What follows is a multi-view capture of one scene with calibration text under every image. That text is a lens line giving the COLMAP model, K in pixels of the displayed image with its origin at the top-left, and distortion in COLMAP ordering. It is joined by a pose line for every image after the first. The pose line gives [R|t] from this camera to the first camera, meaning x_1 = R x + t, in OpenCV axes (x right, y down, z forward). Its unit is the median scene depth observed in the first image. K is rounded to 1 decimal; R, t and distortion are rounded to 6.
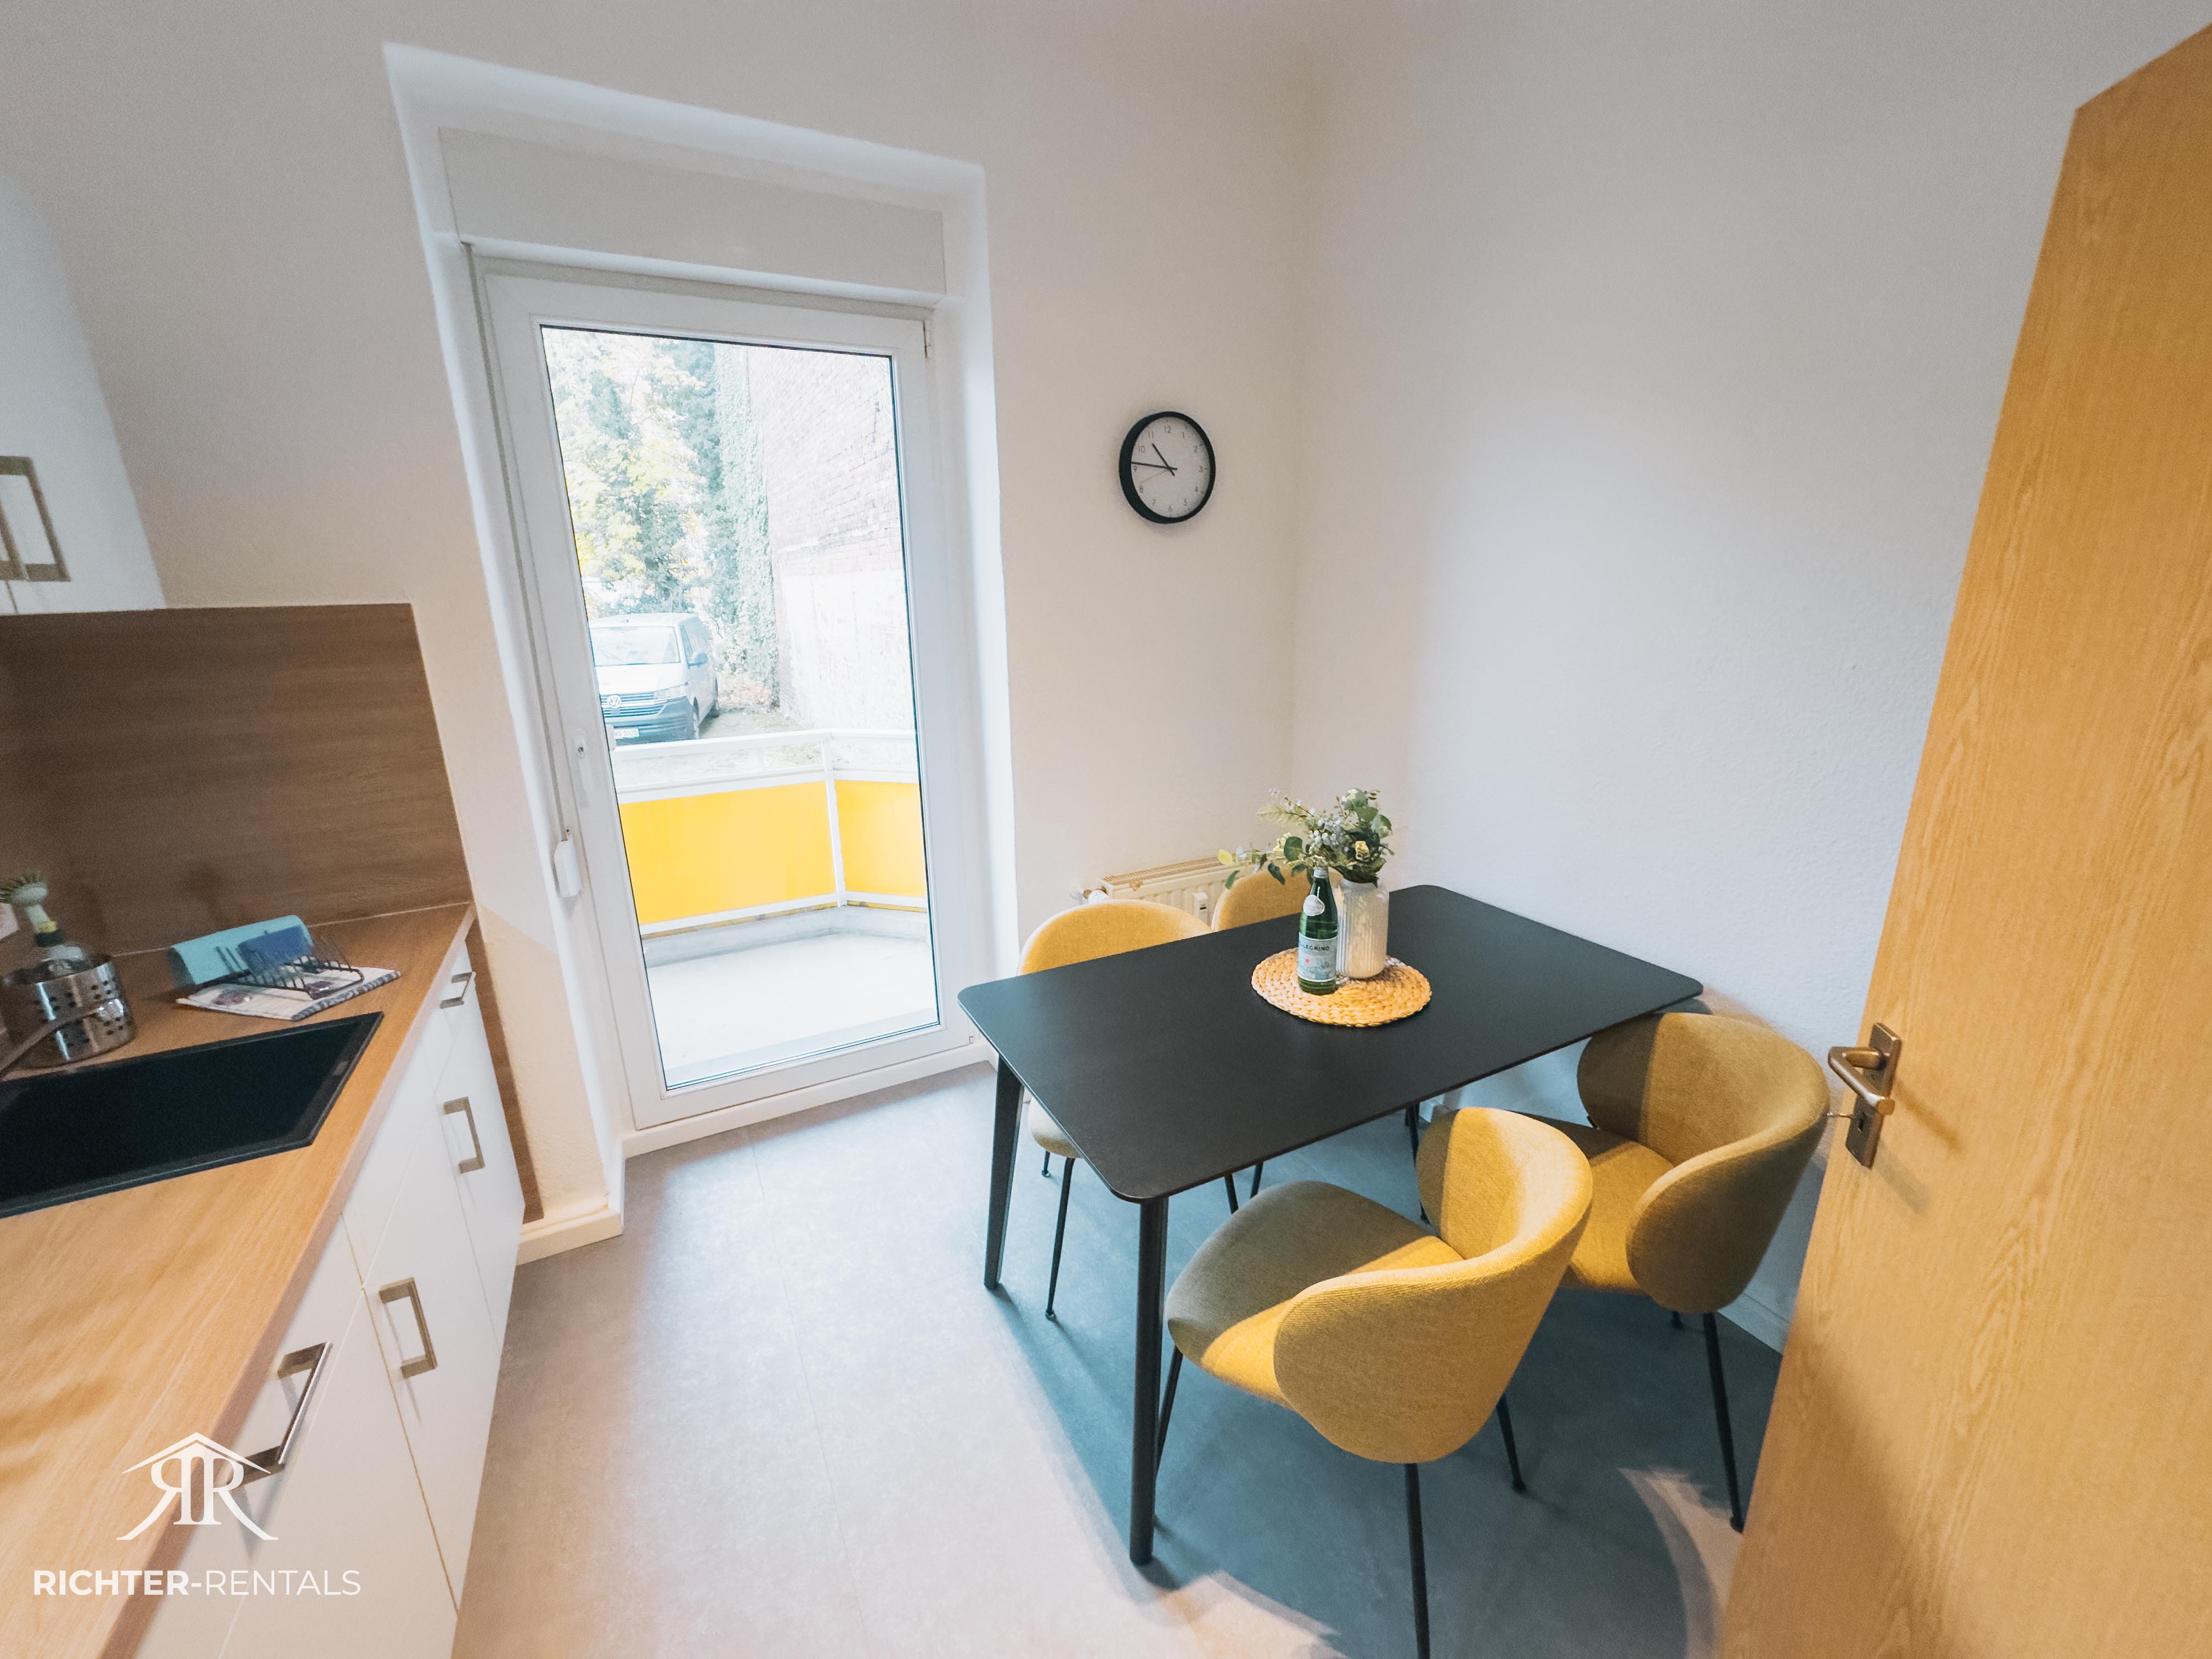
lens RADIAL K [[878.6, 0, 1097.9], [0, 878.6, 830.5], [0, 0, 1]] dist [0.001227, 0.000313]
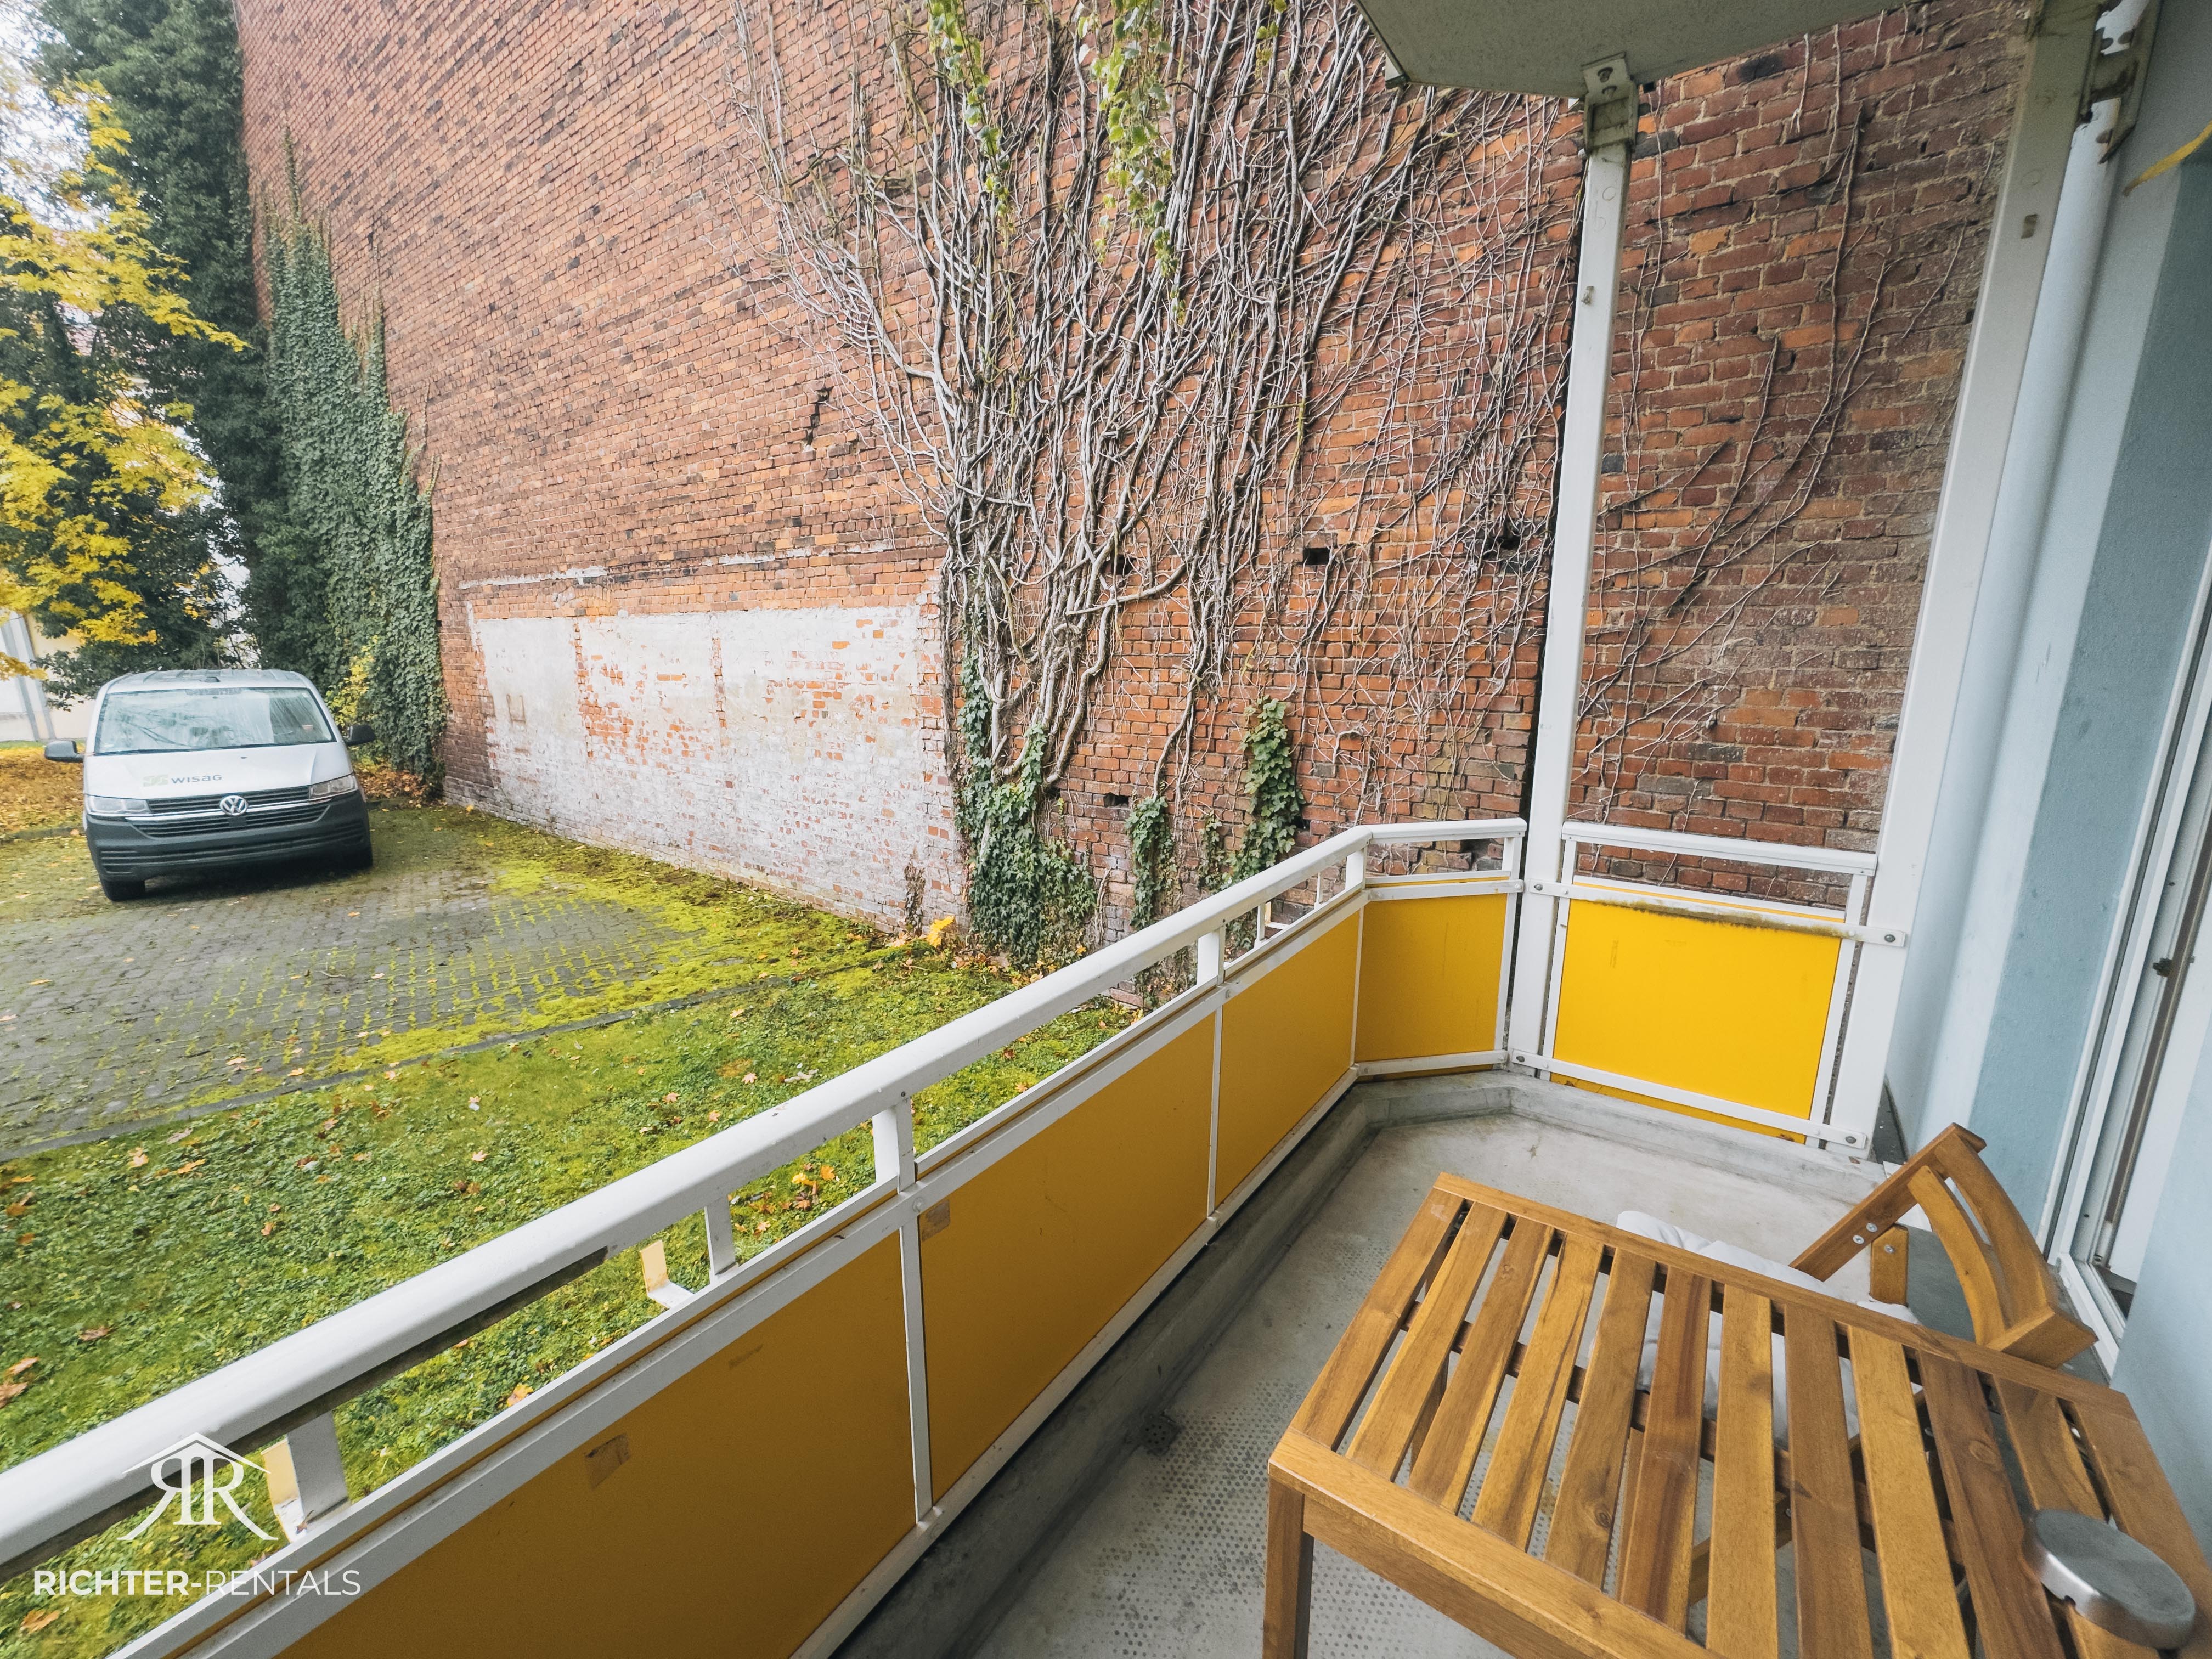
lens RADIAL K [[878.6, 0, 1104.3], [0, 878.6, 832.7], [0, 0, 1]] dist [0.001227, 0.000313]
pose [[0.896274, -0.078644, 0.436473, -0.176260], [0.106473, 0.993526, -0.039621, -0.024024], [-0.430531, 0.081984, 0.898845, 0.112278]]
